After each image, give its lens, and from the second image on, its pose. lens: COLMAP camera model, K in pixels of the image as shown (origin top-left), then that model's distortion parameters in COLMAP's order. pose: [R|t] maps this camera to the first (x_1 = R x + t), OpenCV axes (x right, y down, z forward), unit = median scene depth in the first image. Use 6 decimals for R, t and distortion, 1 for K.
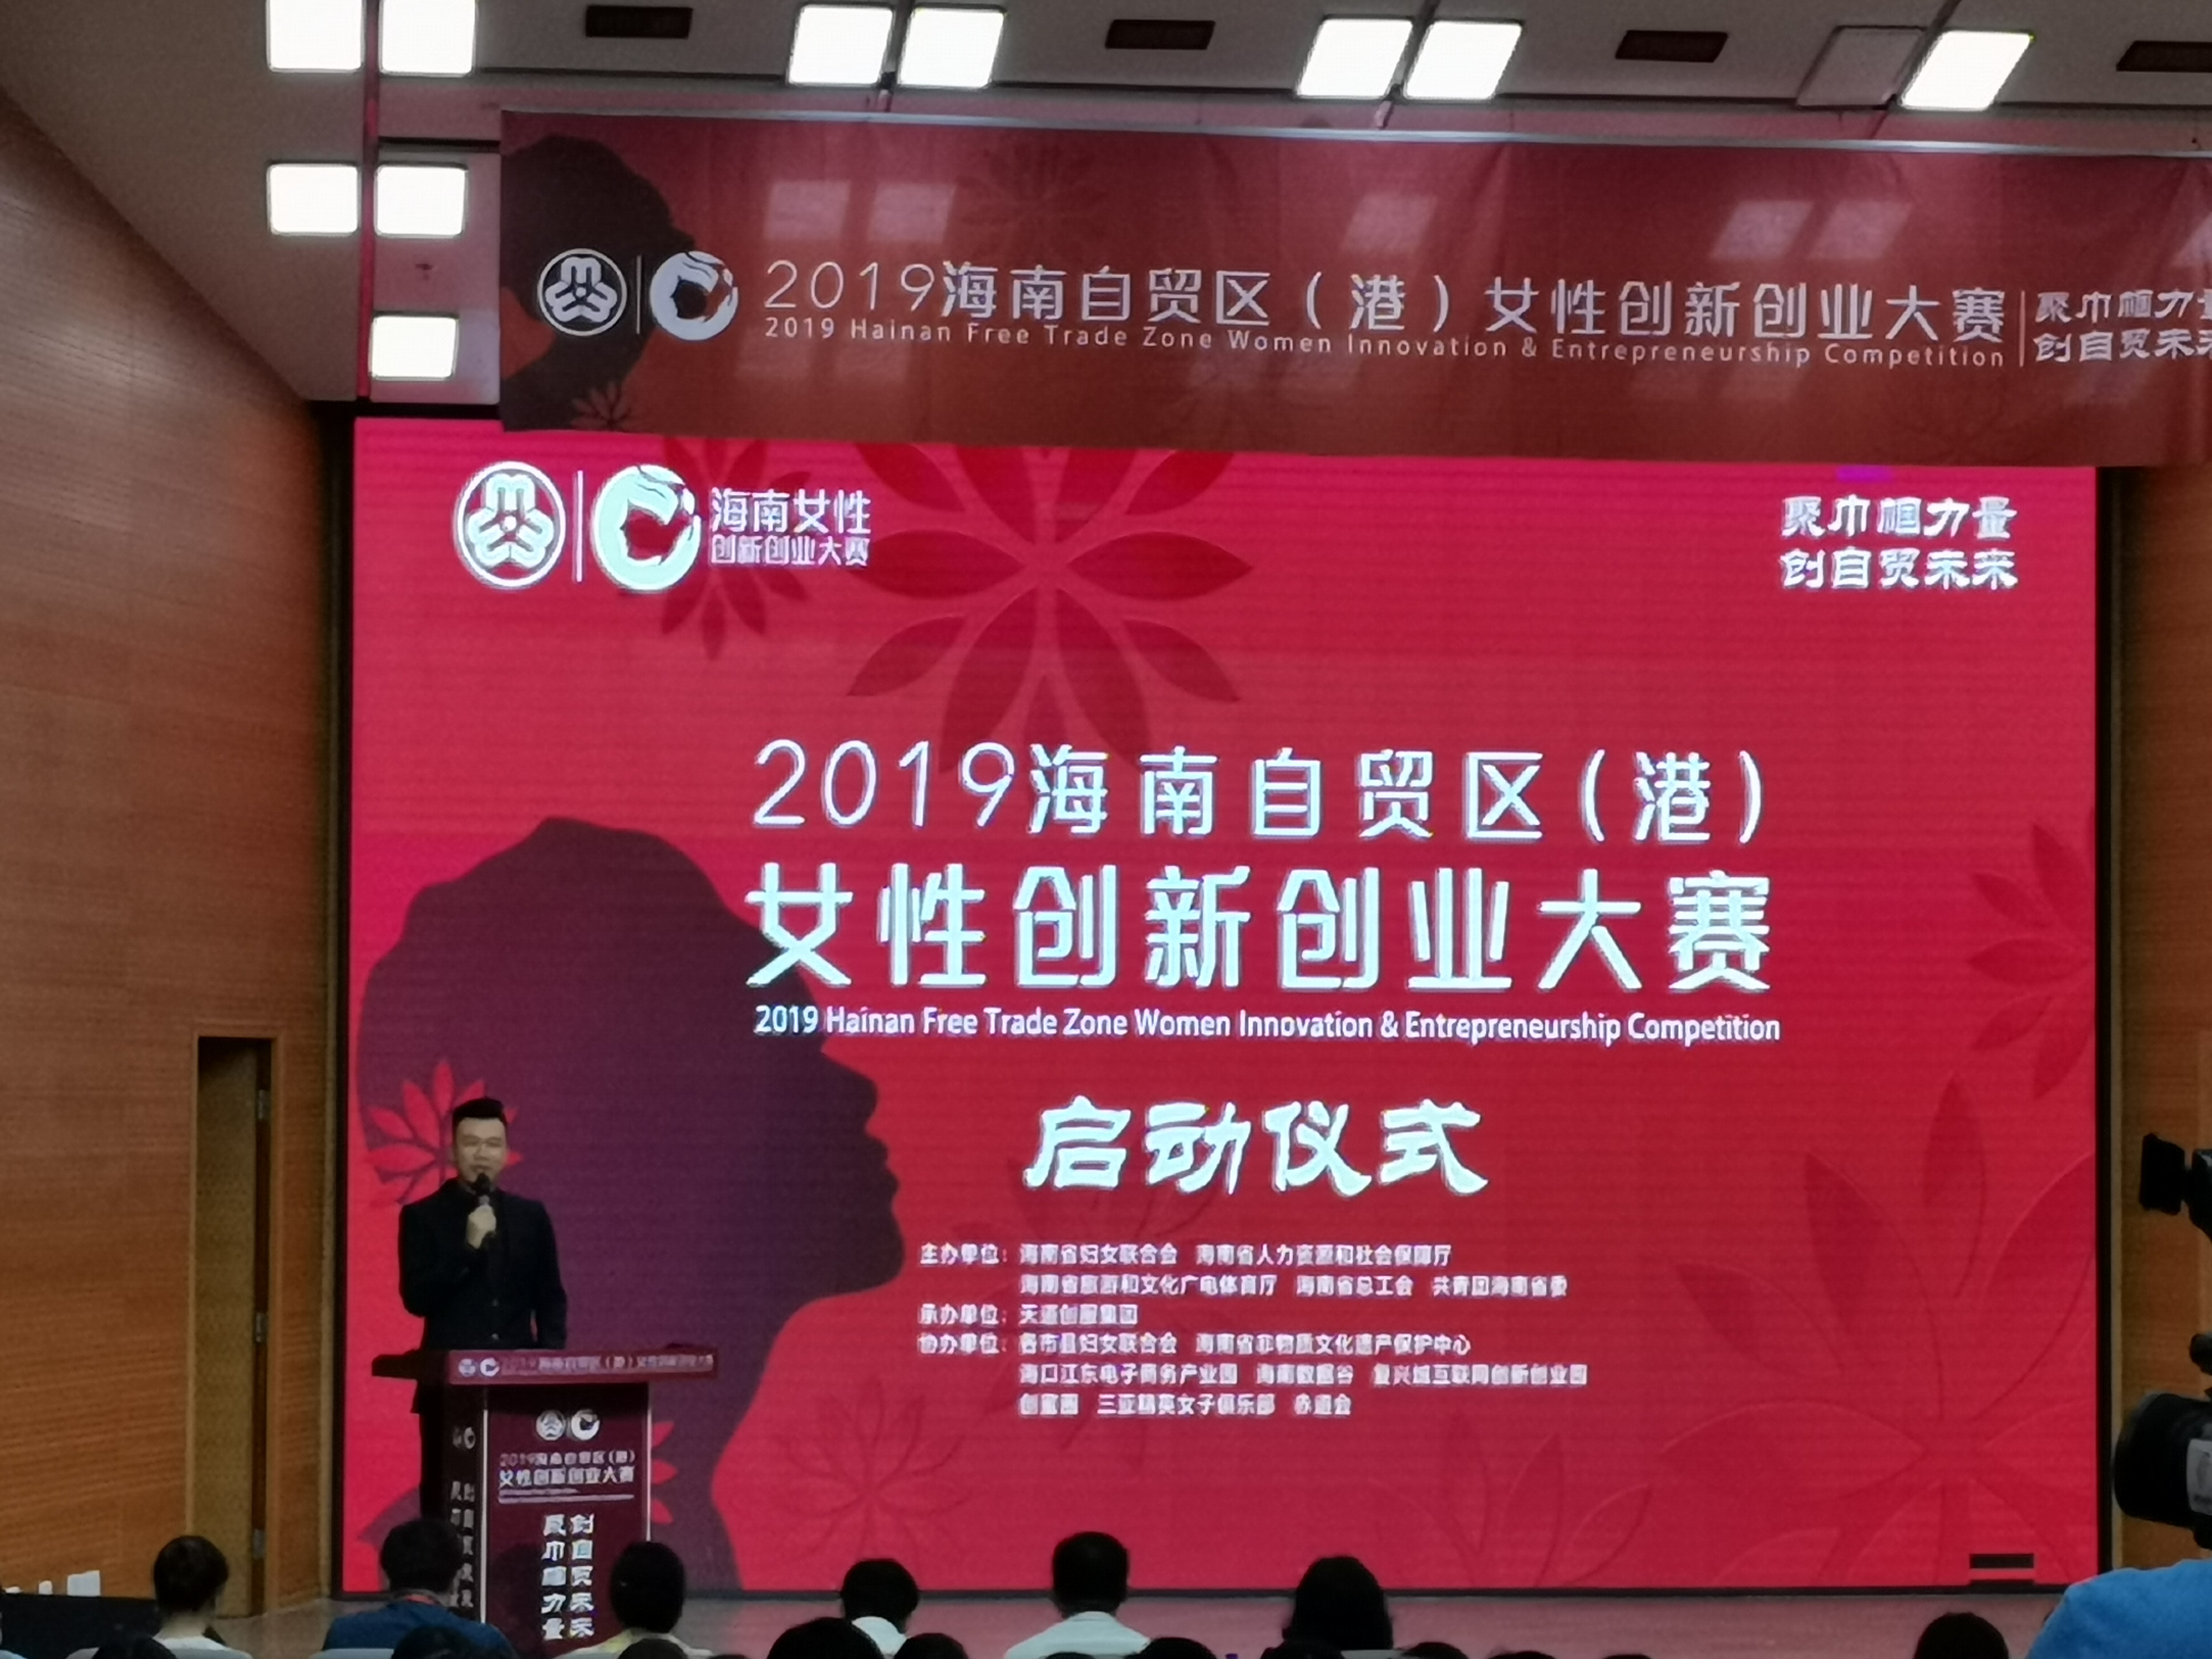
lens RADIAL K [[6224.2, 0, 1104.6], [0, 6224.2, 832.4], [0, 0, 1]] dist [-0.094813, 0.000000]
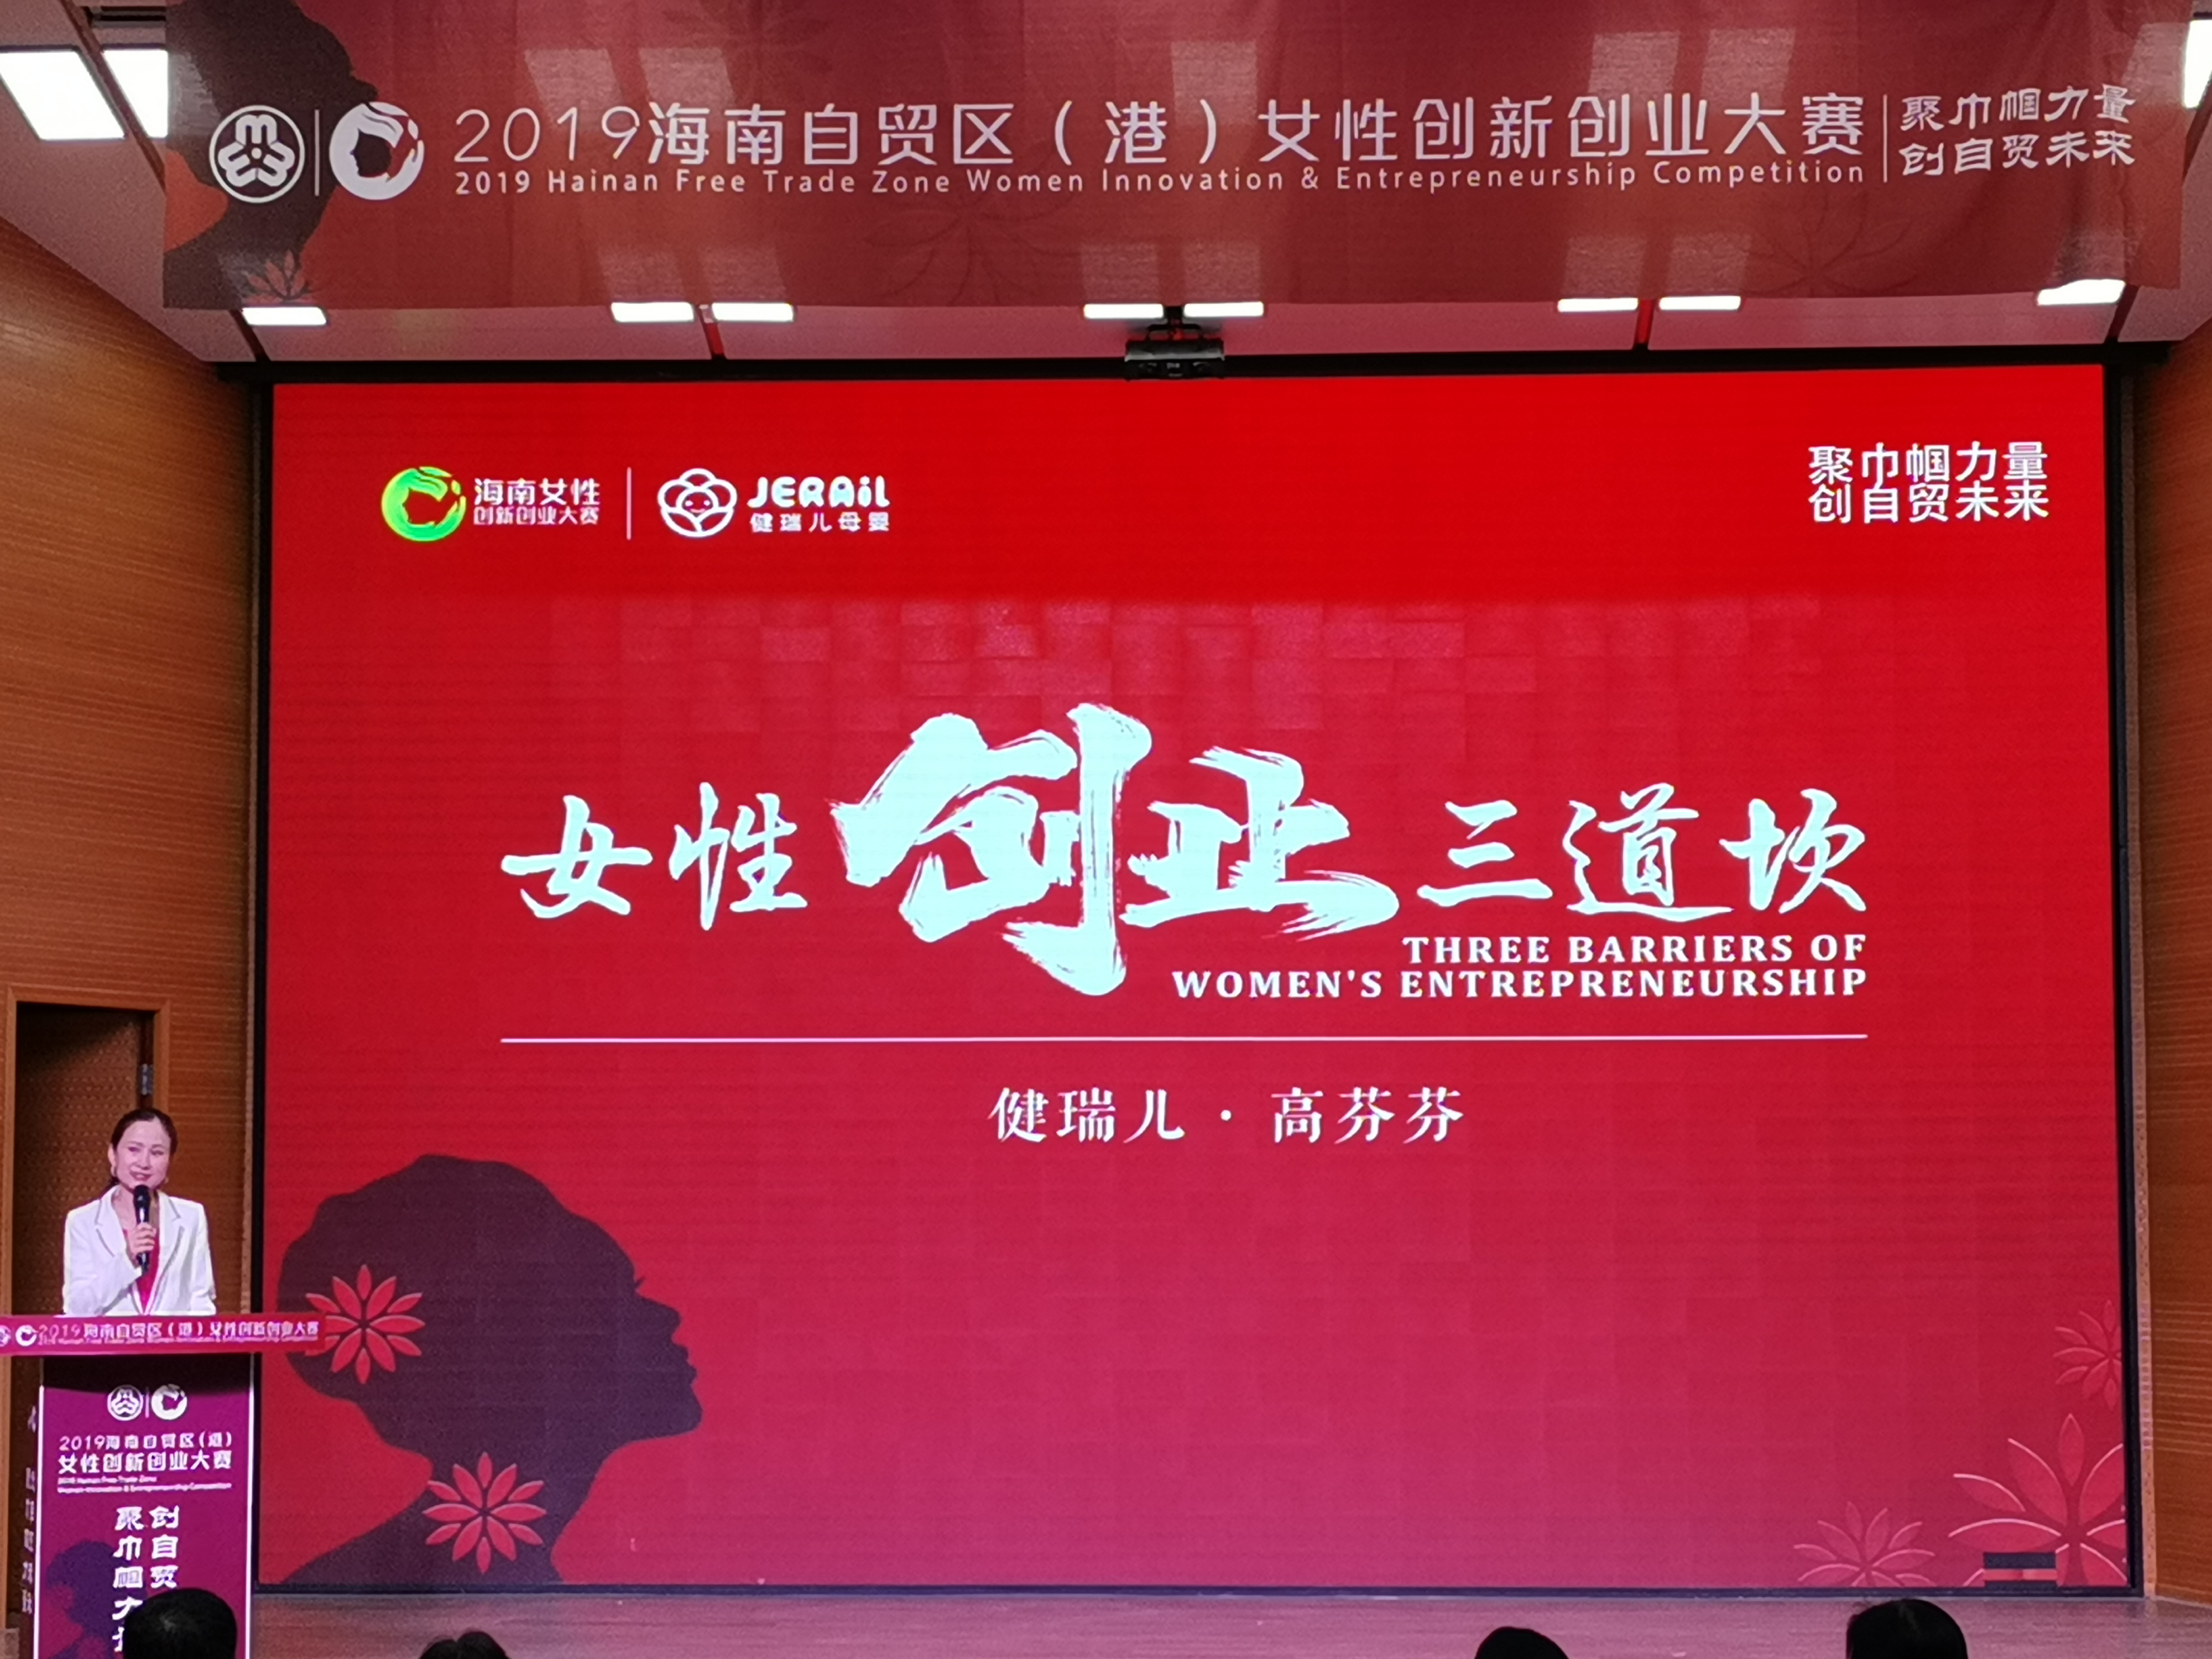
lens RADIAL K [[4555.5, 0, 1108.6], [0, 4555.5, 824.5], [0, 0, 1]] dist [-0.023468, 0.000000]
pose [[0.988648, -0.019908, -0.148926, 0.134928], [0.014229, 0.999134, -0.039103, 0.038632], [0.149575, 0.036540, 0.988075, 0.362854]]
